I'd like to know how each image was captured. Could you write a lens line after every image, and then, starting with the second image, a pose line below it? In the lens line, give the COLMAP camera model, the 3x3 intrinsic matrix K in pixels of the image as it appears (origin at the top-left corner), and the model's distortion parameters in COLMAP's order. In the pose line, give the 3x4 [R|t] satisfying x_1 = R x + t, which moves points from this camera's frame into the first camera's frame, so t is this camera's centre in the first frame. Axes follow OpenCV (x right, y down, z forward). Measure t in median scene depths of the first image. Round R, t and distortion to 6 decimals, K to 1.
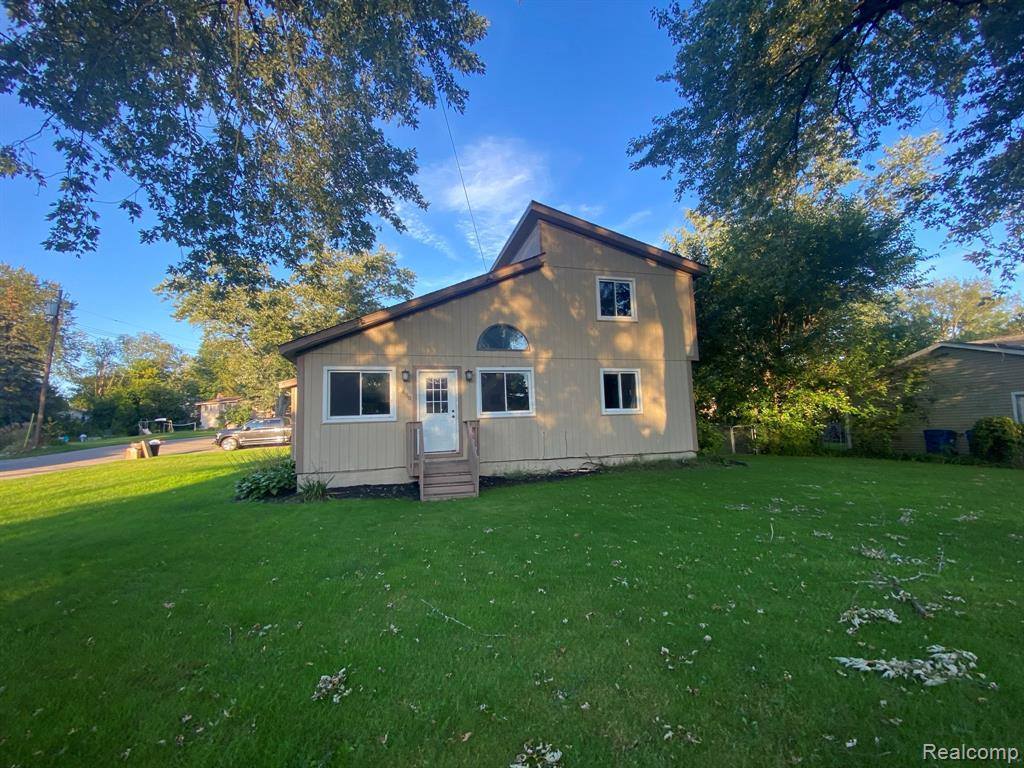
lens RADIAL K [[417.0, 0, 512.7], [0, 417.0, 385.5], [0, 0, 1]] dist [0.038109, -0.029512]
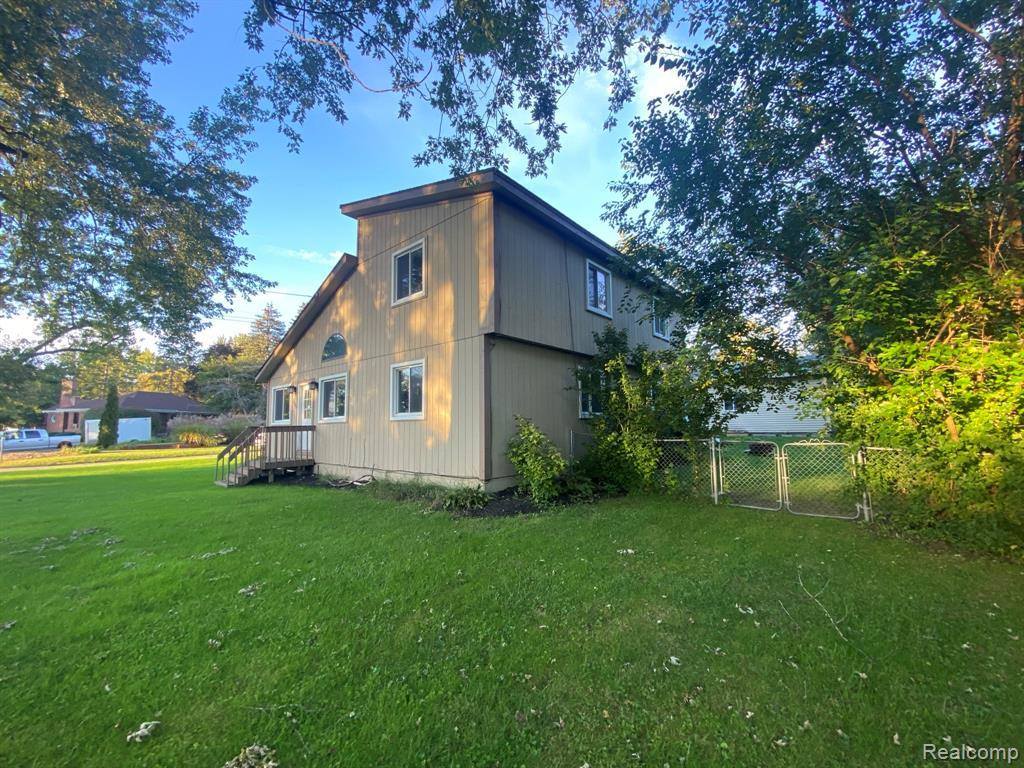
lens RADIAL K [[417.0, 0, 512.7], [0, 417.0, 385.5], [0, 0, 1]] dist [0.038109, -0.029512]
pose [[0.578494, -0.082308, -0.811523, 0.977845], [0.046069, 0.996605, -0.068240, 0.066890], [0.814385, 0.002090, 0.580322, 0.705801]]
